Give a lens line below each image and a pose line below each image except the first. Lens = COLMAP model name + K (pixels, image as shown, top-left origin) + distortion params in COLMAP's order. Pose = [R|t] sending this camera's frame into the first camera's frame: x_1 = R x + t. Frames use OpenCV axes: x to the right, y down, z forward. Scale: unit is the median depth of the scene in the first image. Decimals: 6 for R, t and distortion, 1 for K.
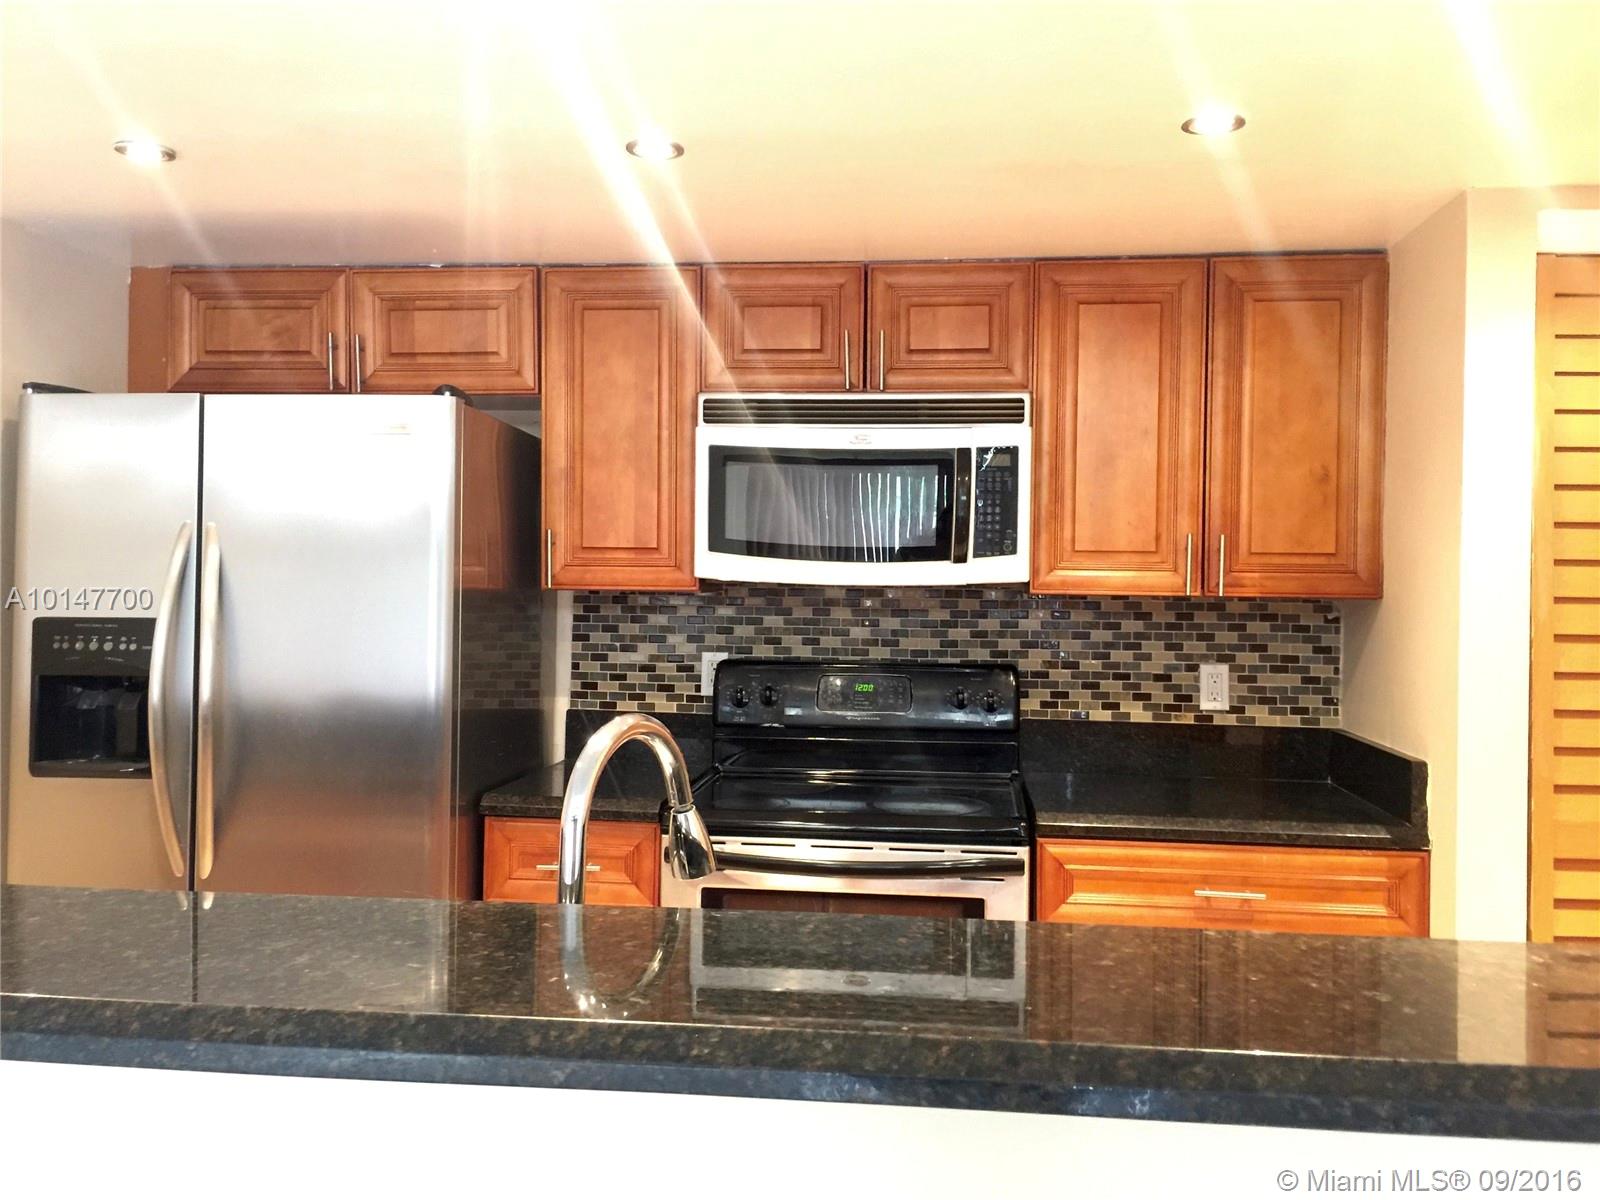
lens RADIAL K [[1375.0, 0, 808.4], [0, 1375.0, 592.2], [0, 0, 1]] dist [0.090128, -0.113179]
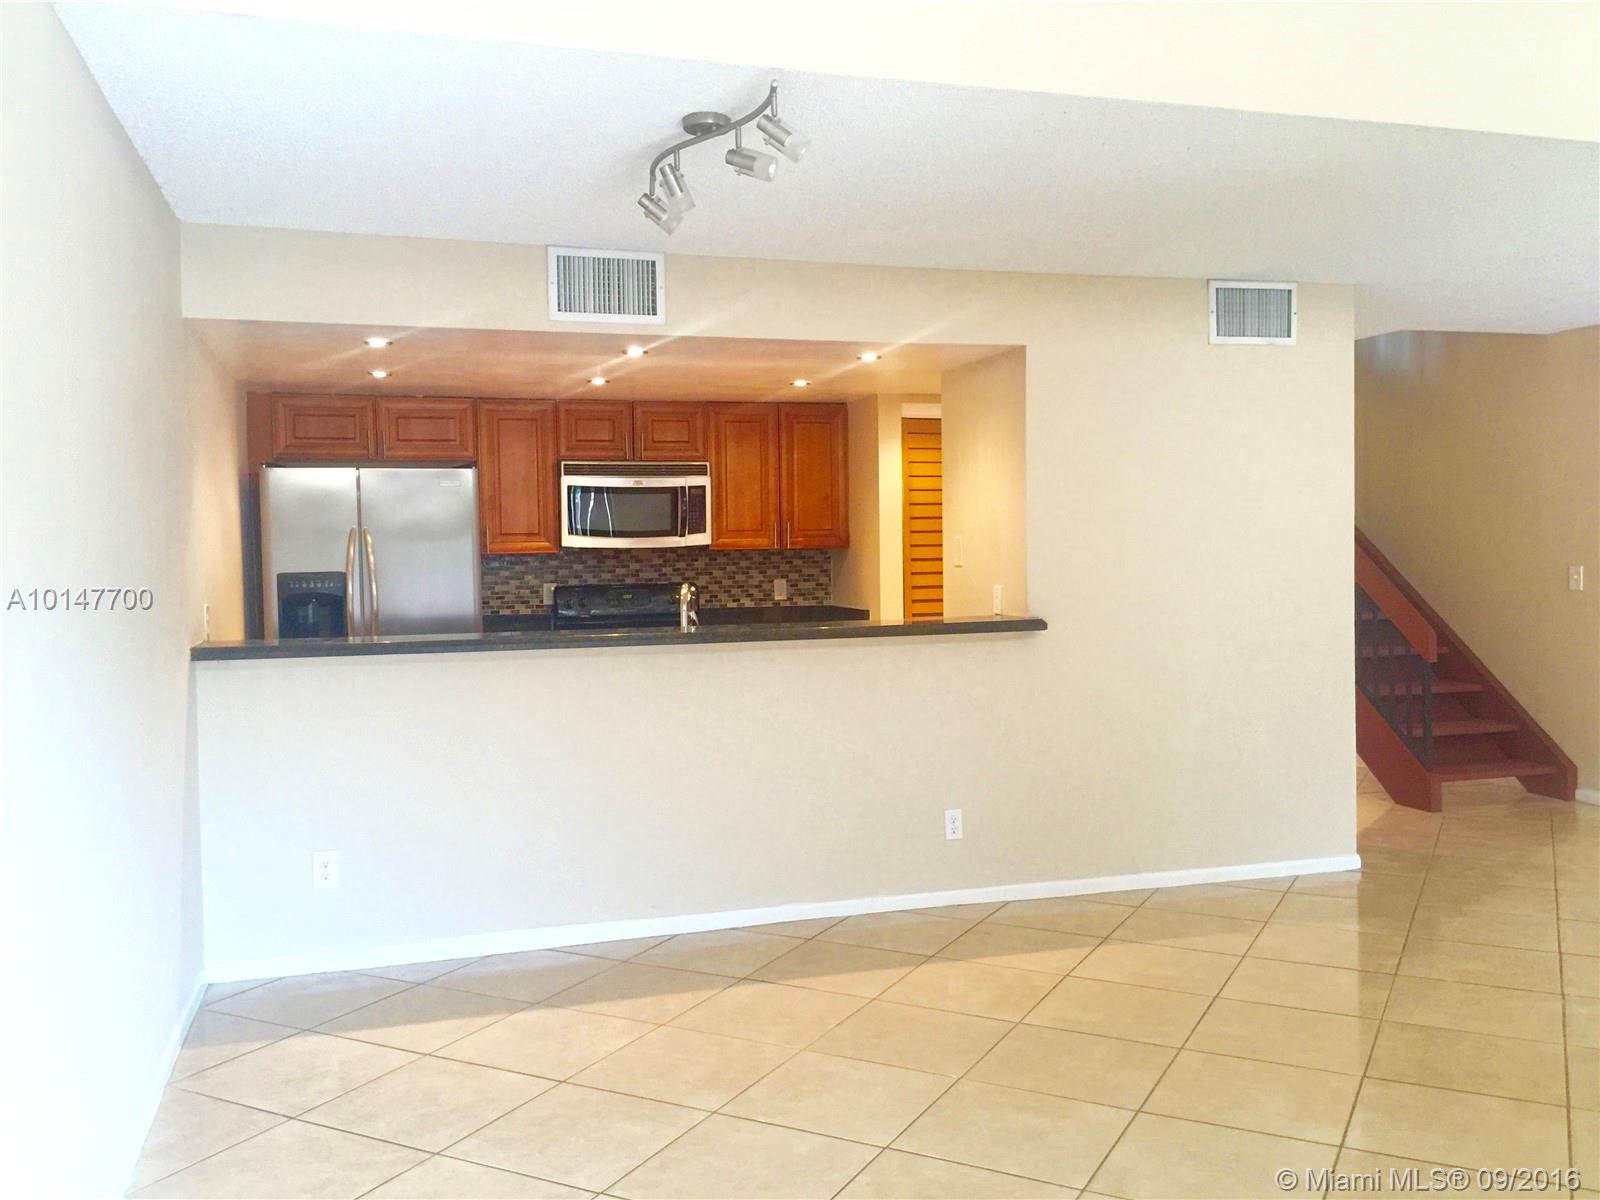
lens RADIAL K [[1375.0, 0, 808.4], [0, 1375.0, 592.2], [0, 0, 1]] dist [0.090128, -0.113179]
pose [[0.918710, -0.040659, 0.392834, -0.535865], [0.028688, 0.998929, 0.036297, -0.006142], [-0.393889, -0.022076, 0.918893, -1.053242]]
